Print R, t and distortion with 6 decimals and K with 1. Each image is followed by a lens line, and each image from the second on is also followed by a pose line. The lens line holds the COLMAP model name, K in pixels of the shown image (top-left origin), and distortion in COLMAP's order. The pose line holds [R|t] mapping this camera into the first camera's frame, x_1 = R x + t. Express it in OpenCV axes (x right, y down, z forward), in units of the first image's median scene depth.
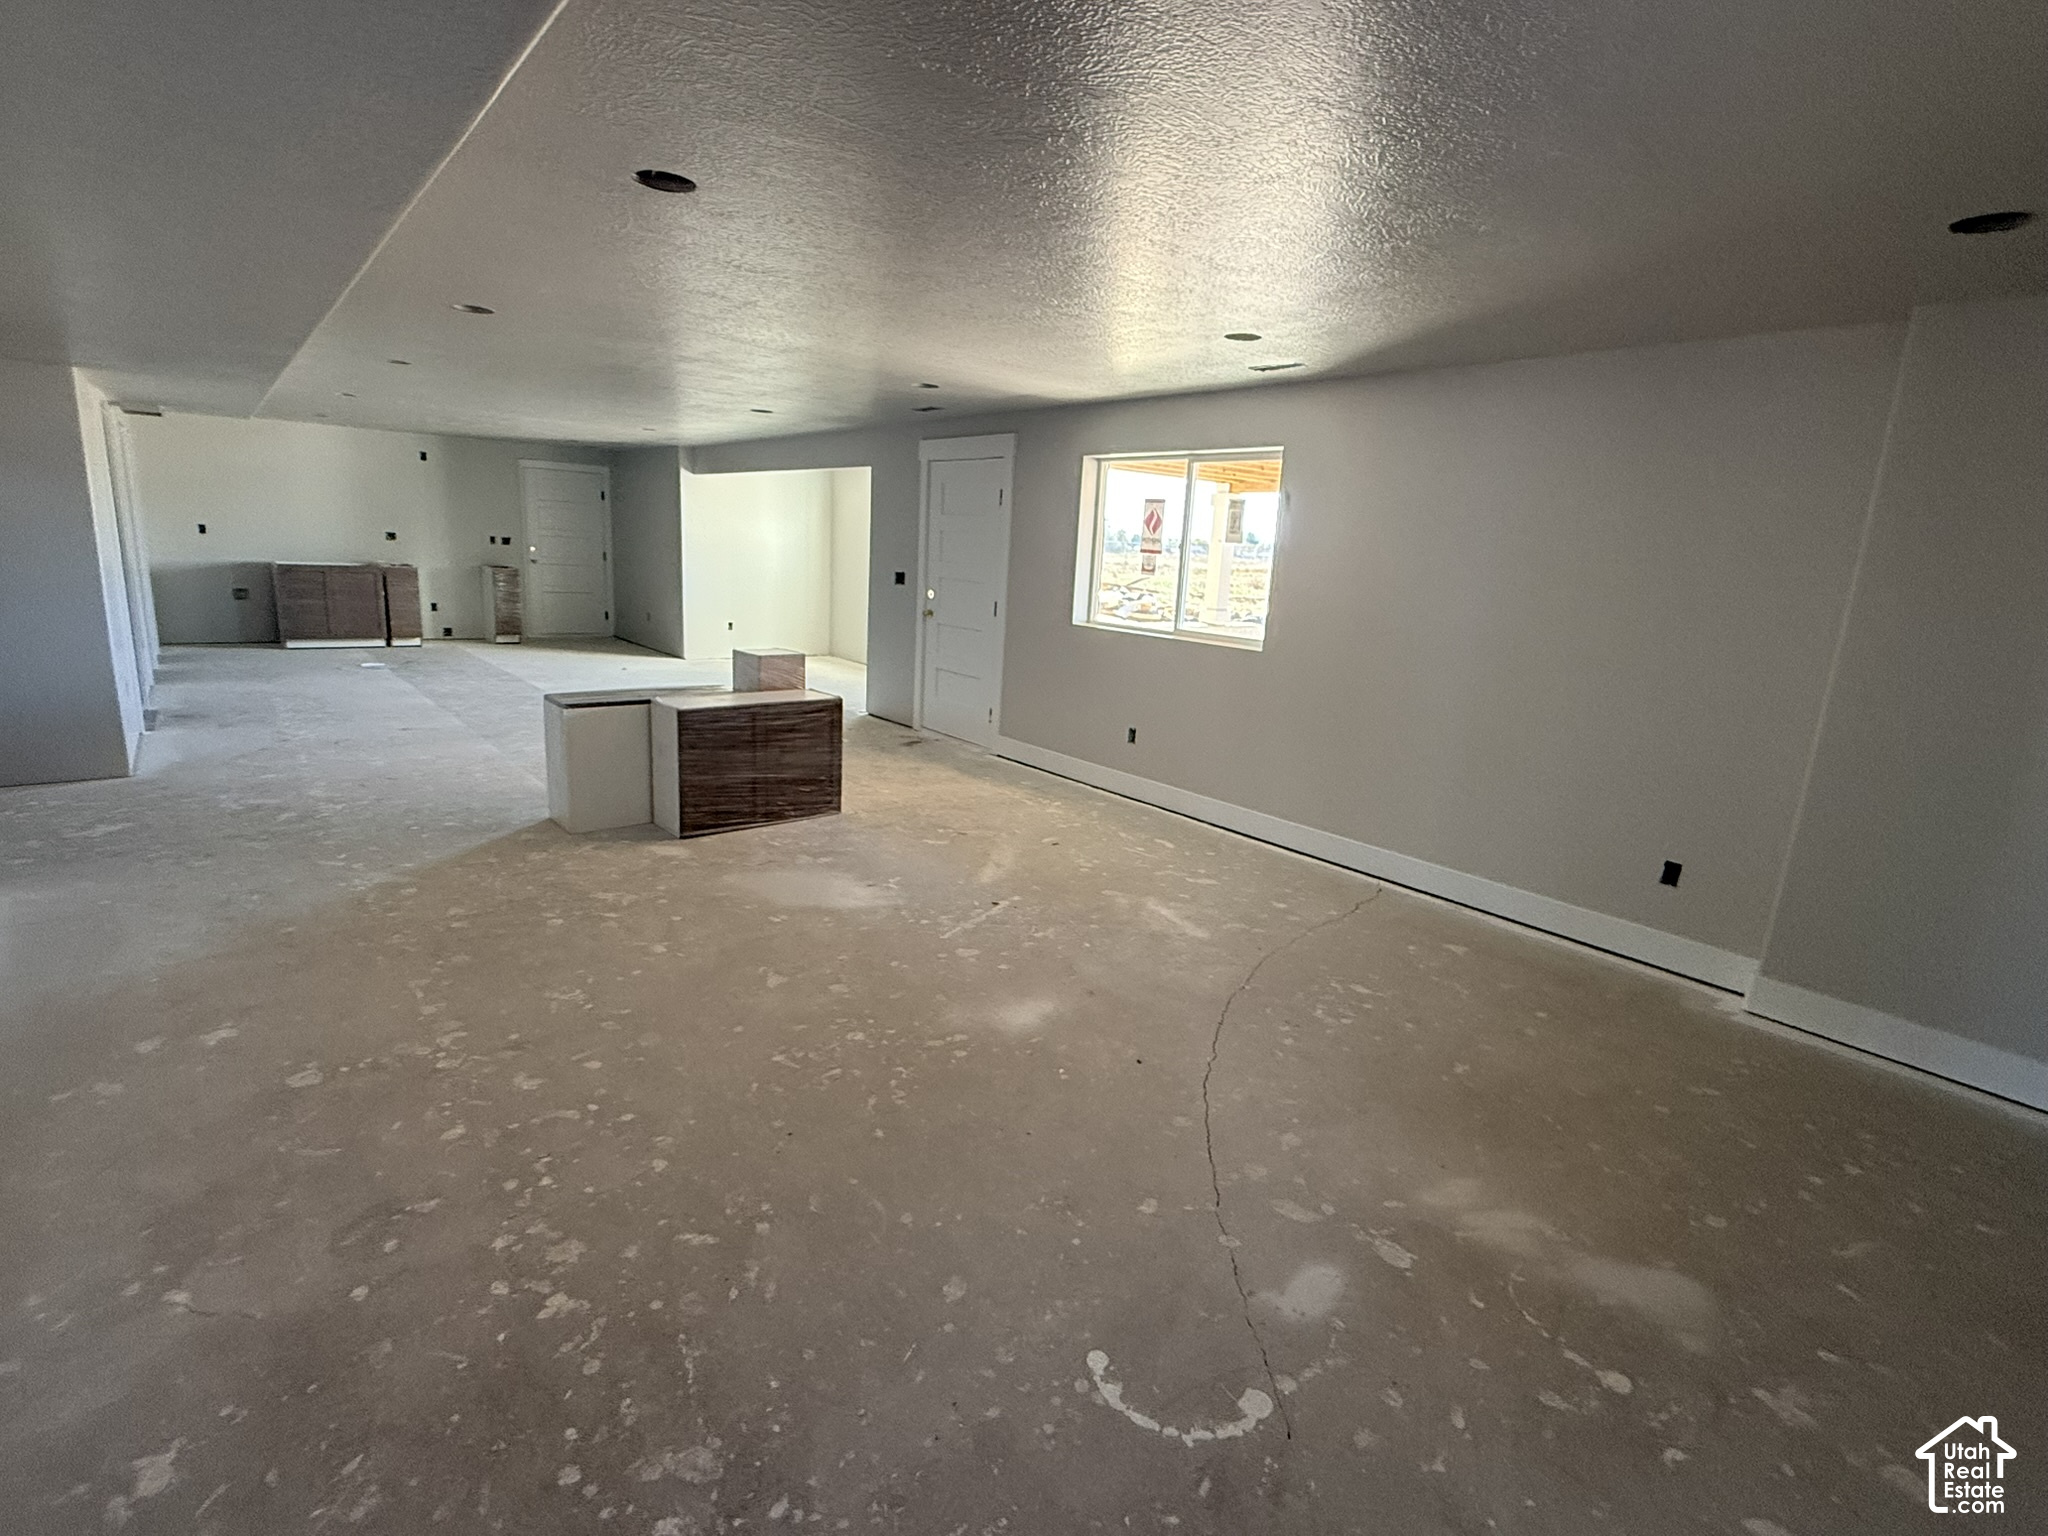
lens RADIAL K [[996.9, 0, 1024.0], [0, 996.9, 768.0], [0, 0, 1]] dist [0.001842, 0.000260]
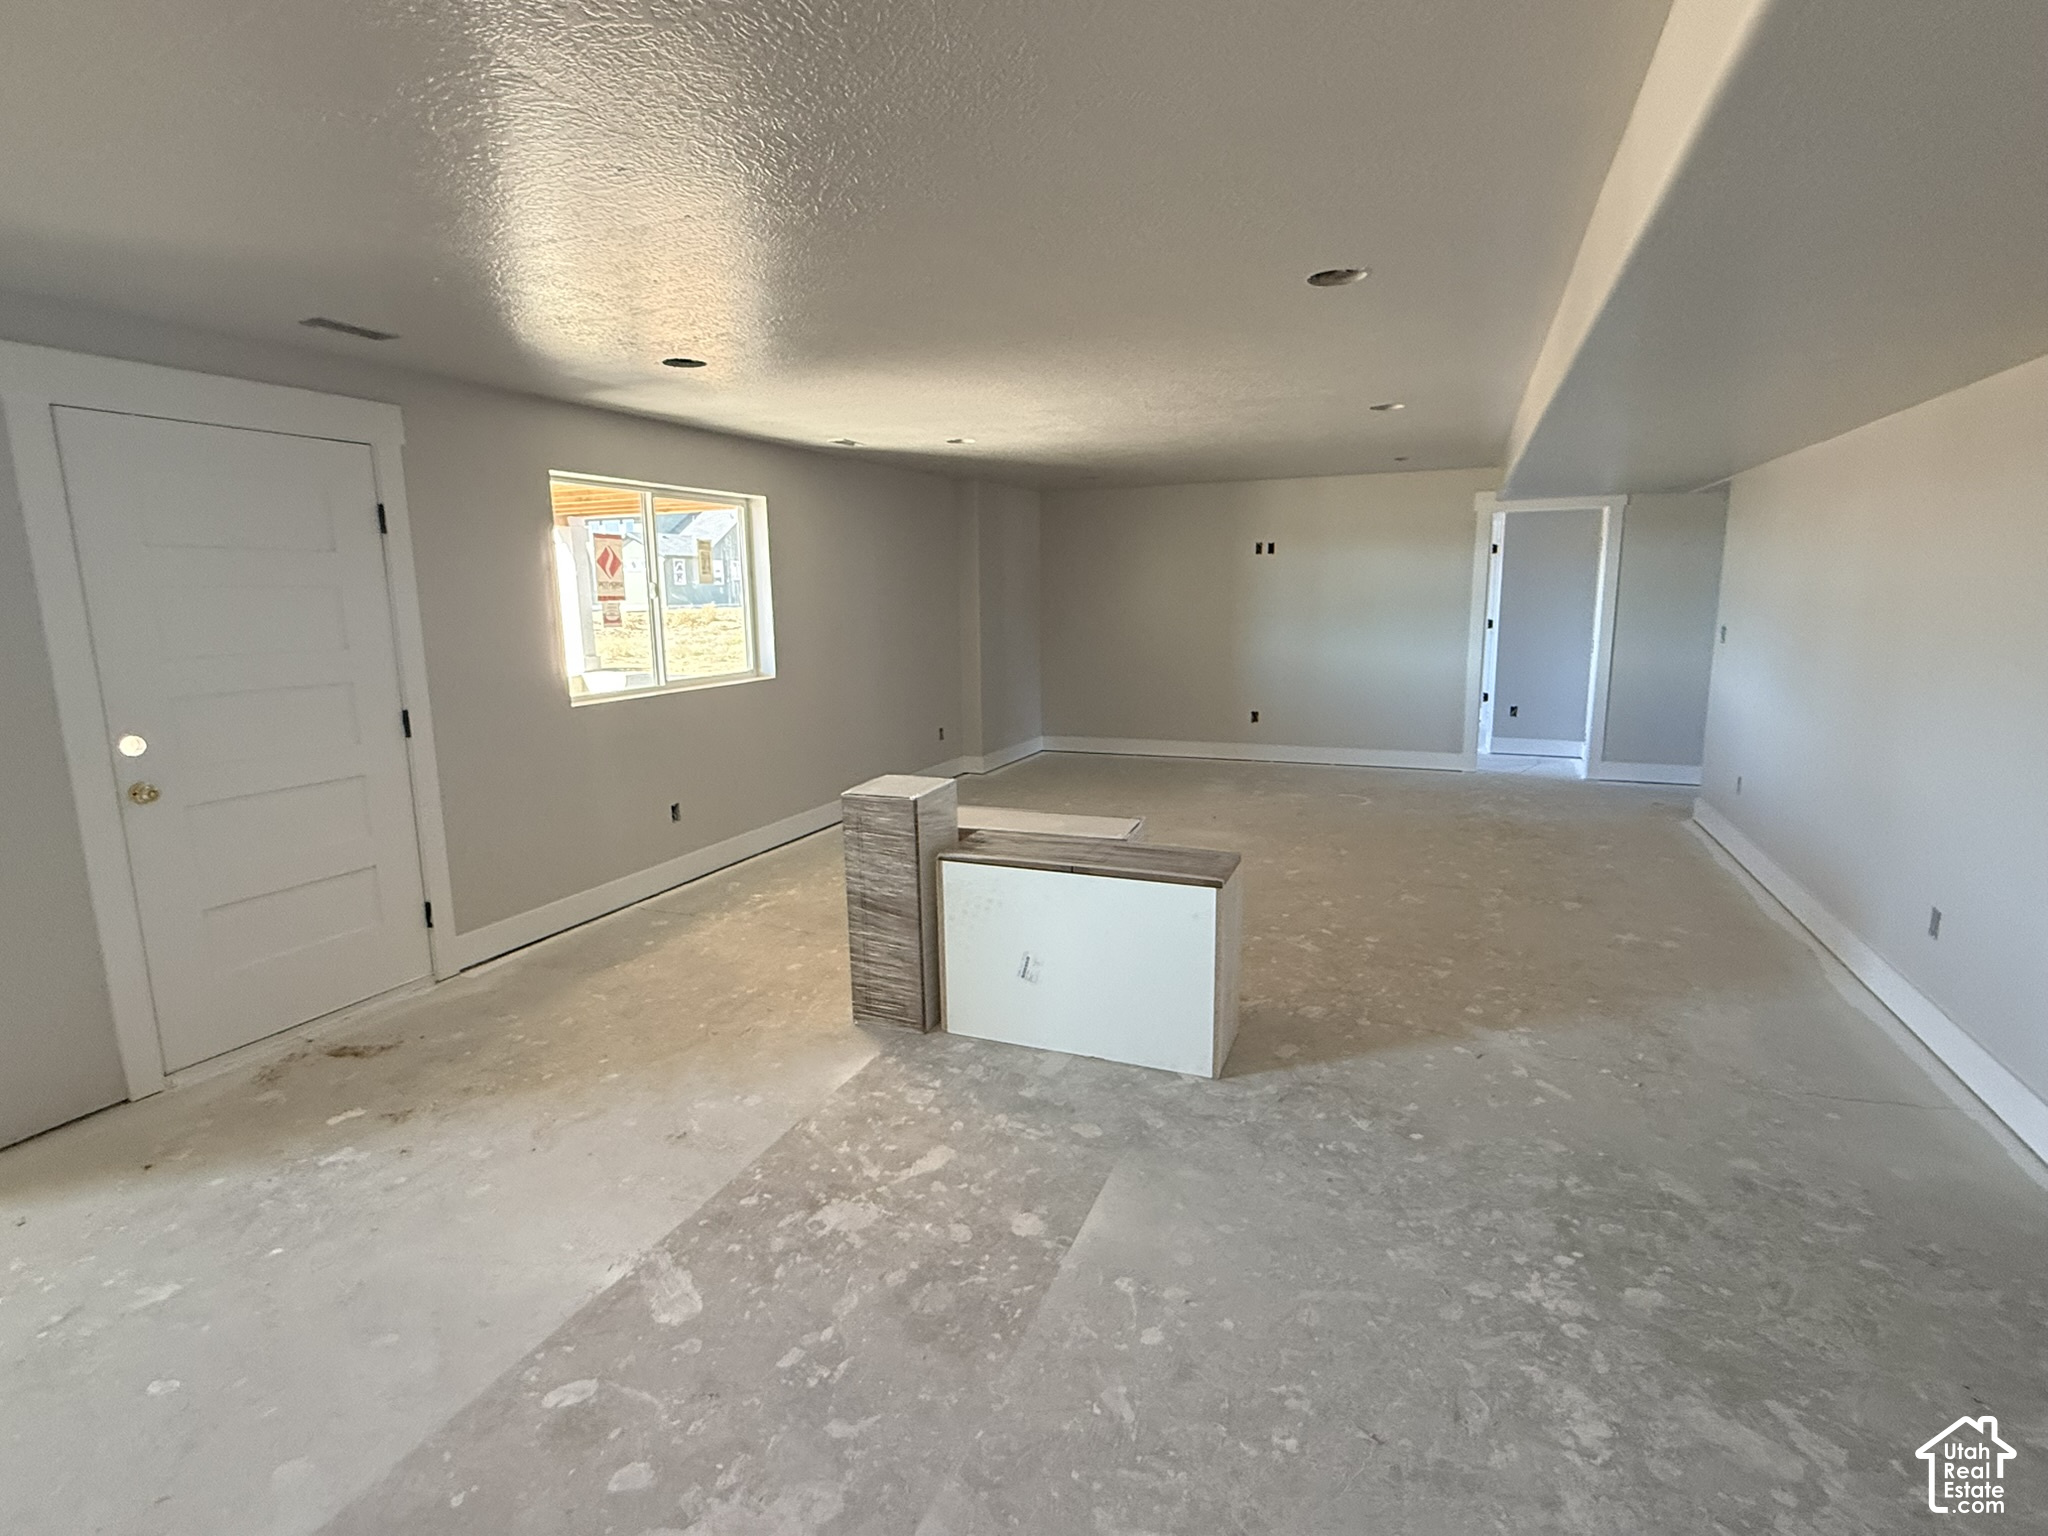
lens RADIAL K [[999.4, 0, 1022.3], [0, 999.4, 759.7], [0, 0, 1]] dist [-0.000622, -0.000065]
pose [[-0.469921, -0.195927, 0.860690, -1.115632], [0.184227, 0.931814, 0.312702, -0.423325], [-0.863270, 0.305508, -0.401784, 1.588293]]
